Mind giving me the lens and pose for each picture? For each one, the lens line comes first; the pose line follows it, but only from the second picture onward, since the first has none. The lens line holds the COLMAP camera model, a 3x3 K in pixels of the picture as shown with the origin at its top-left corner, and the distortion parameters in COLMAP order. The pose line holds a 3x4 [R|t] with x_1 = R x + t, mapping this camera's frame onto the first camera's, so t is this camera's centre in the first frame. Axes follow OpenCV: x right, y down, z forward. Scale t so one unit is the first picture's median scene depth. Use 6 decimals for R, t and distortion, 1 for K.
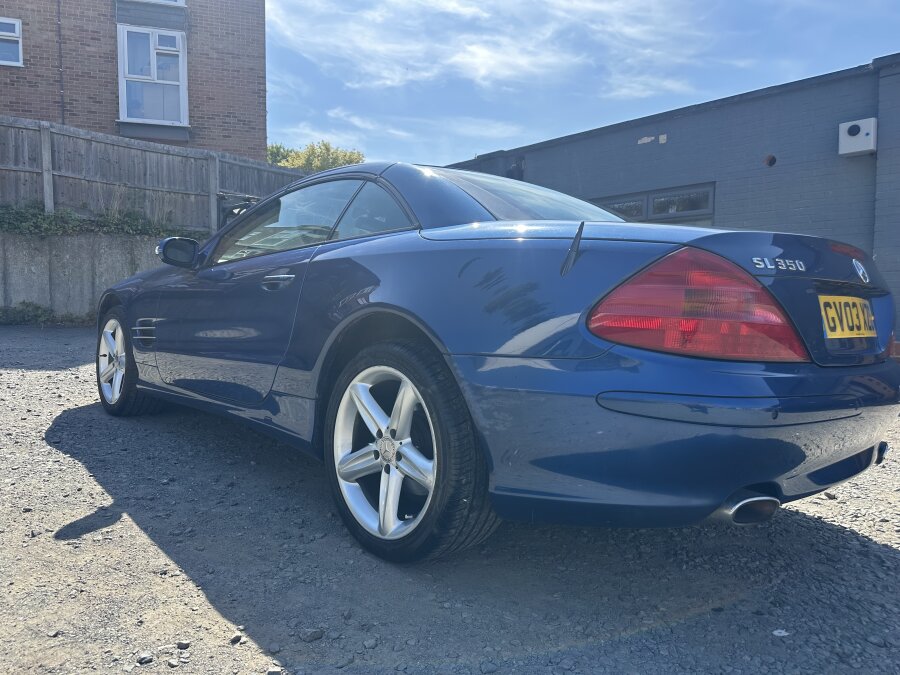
lens RADIAL K [[625.1, 0, 451.0], [0, 625.1, 333.8], [0, 0, 1]] dist [0.018212, -0.027583]
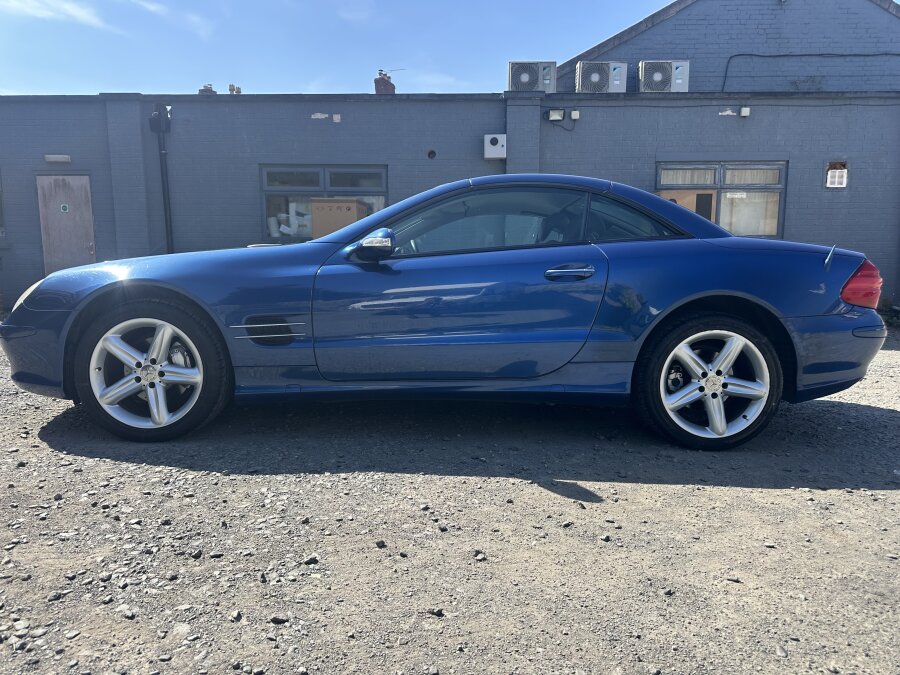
lens RADIAL K [[625.1, 0, 451.0], [0, 625.1, 333.8], [0, 0, 1]] dist [0.018212, -0.027583]
pose [[0.680856, -0.092774, 0.726517, -0.397091], [0.042021, 0.995259, 0.087712, -0.024092], [-0.731211, -0.029190, 0.681527, 0.100708]]
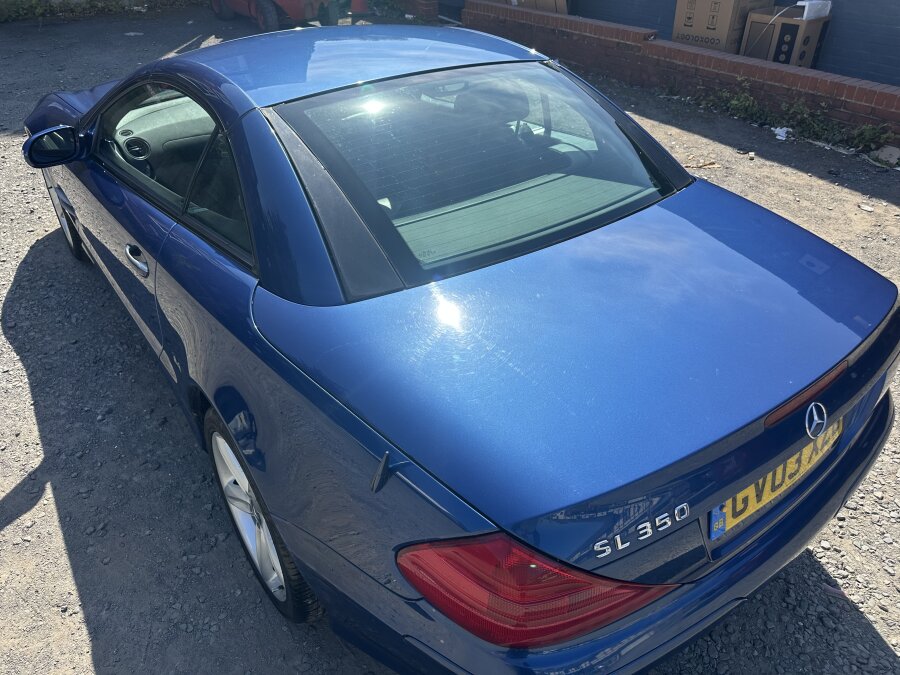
lens RADIAL K [[625.1, 0, 451.0], [0, 625.1, 333.8], [0, 0, 1]] dist [0.018212, -0.027583]
pose [[0.993430, 0.038524, -0.107767, 0.068628], [0.024936, 0.846161, 0.532344, -0.129462], [0.111696, -0.531533, 0.839641, 0.088943]]
